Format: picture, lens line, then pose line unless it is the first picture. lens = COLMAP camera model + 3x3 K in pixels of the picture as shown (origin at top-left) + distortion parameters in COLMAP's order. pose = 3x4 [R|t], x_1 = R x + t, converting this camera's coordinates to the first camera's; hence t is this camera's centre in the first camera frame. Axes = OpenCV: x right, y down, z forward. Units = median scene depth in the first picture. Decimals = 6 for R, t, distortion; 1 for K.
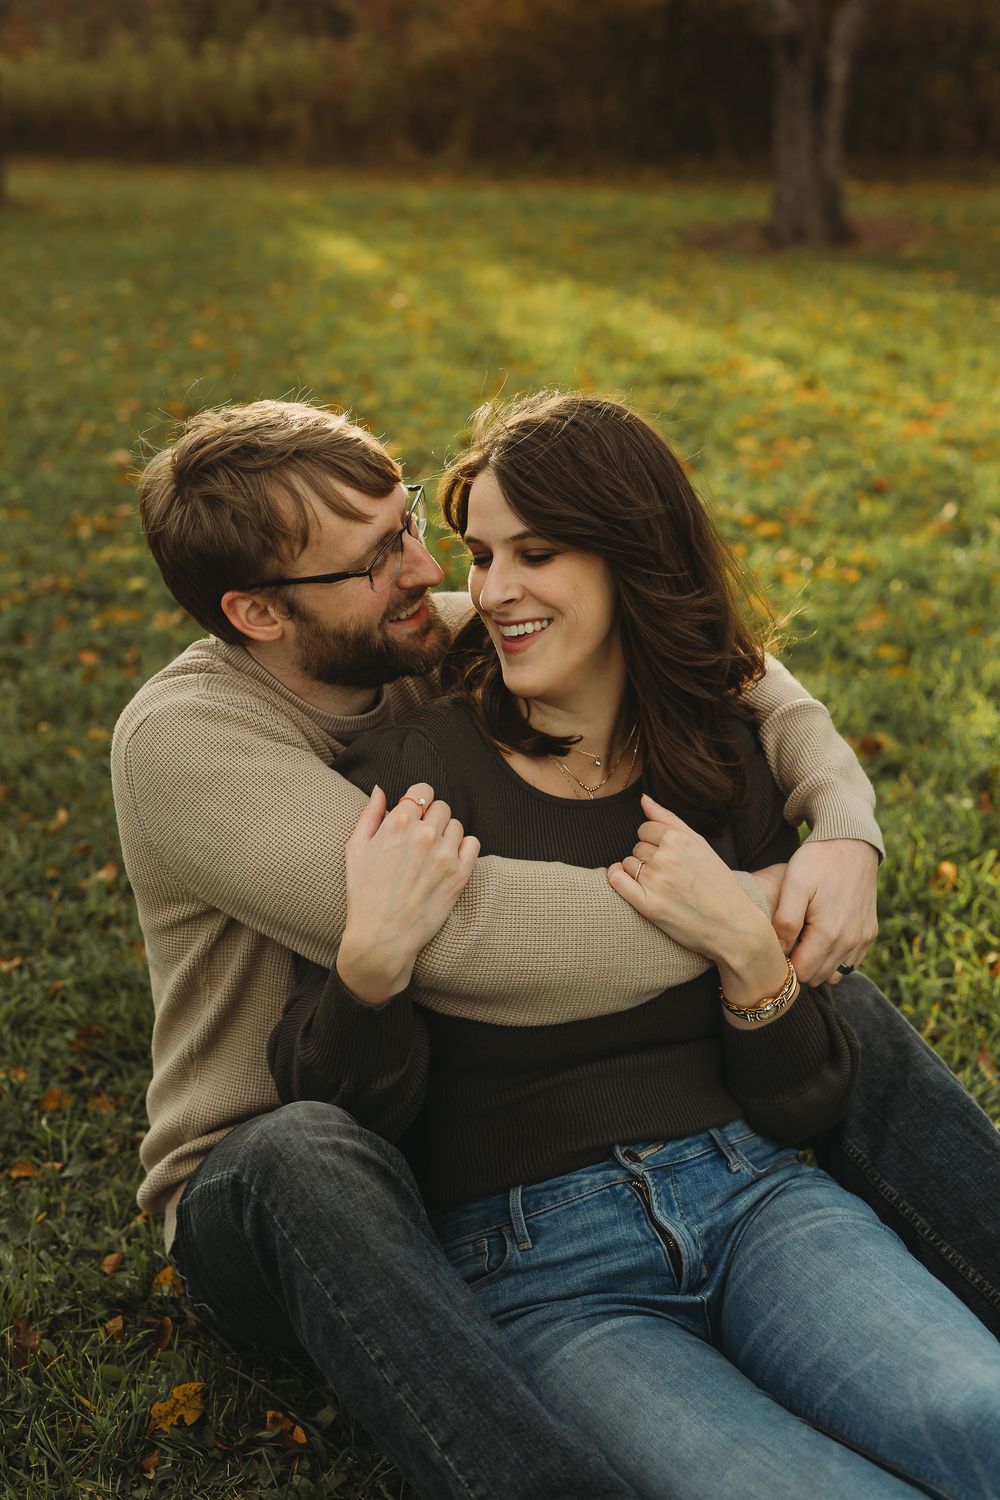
lens RADIAL K [[2190.9, 0, 552.6], [0, 2190.9, 745.9], [0, 0, 1]] dist [-0.002405, -0.035329]
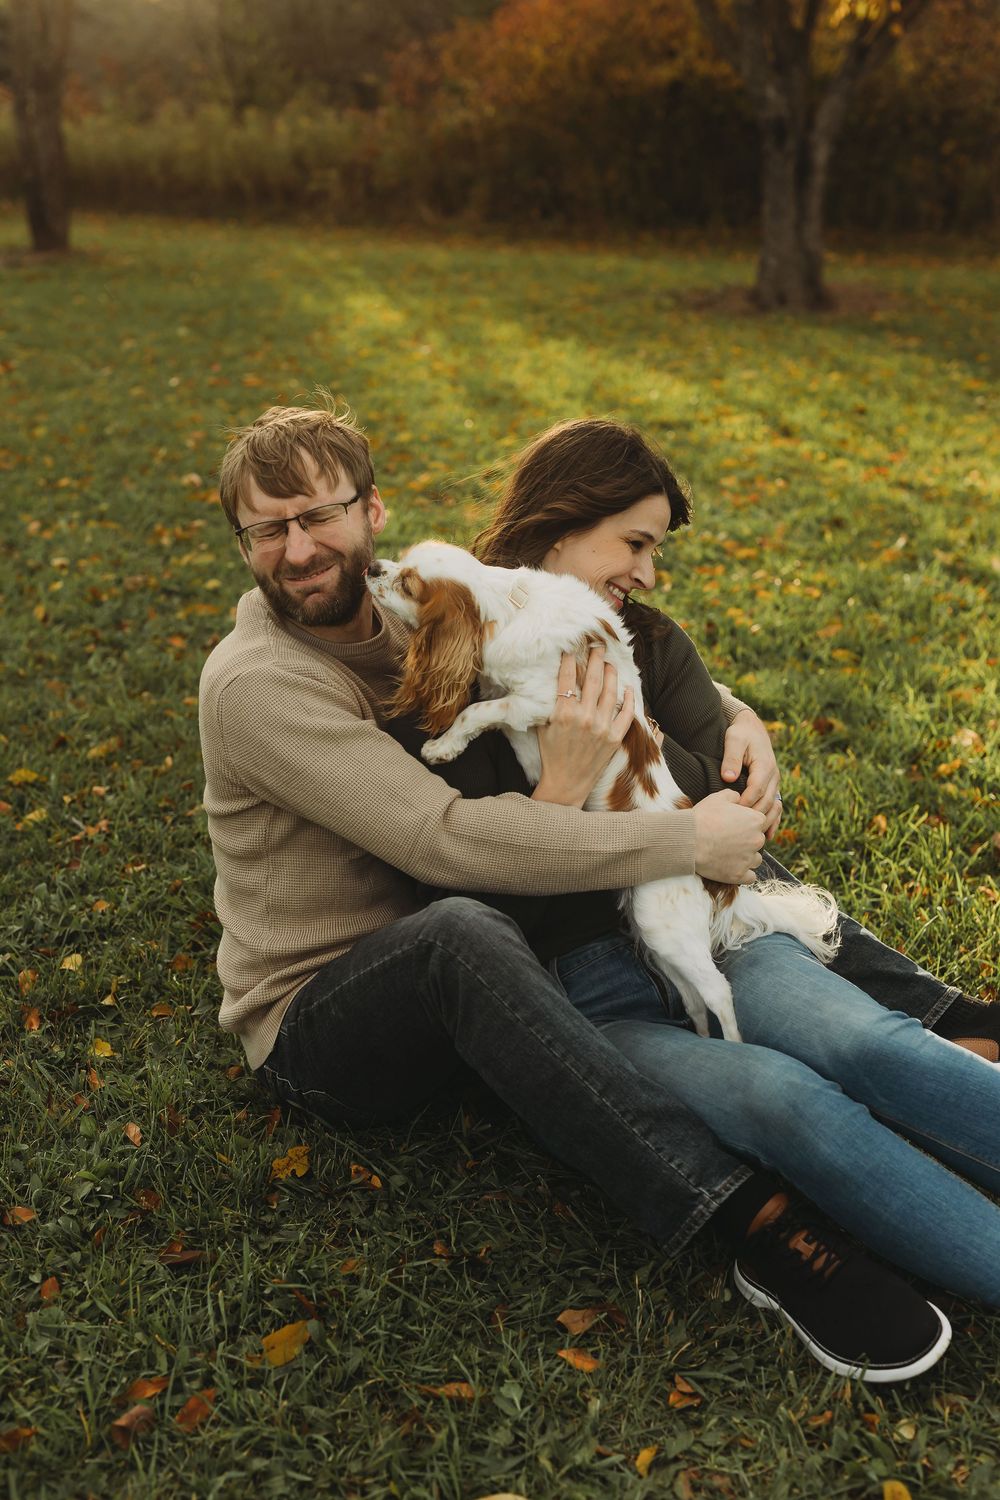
lens RADIAL K [[2107.5, 0, 503.4], [0, 2107.5, 720.6], [0, 0, 1]] dist [0.001401, -0.026826]
pose [[0.999483, 0.027538, -0.016572, -0.014180], [-0.027952, 0.999289, -0.025288, 0.031462], [0.015864, 0.025738, 0.999543, -0.179883]]
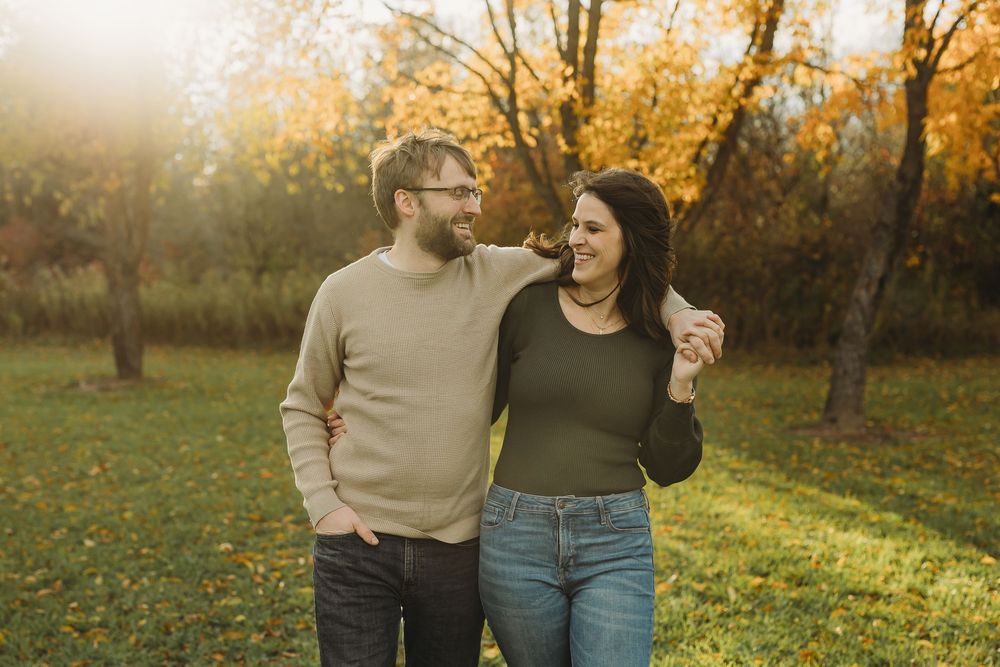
lens RADIAL K [[1613.4, 0, 518.0], [0, 1613.4, 295.9], [0, 0, 1]] dist [-0.021911, -0.075390]
pose [[0.999867, 0.000601, 0.016306, 0.035697], [0.003719, 0.964628, -0.263587, 0.032517], [-0.015888, 0.263613, 0.964498, -0.543911]]
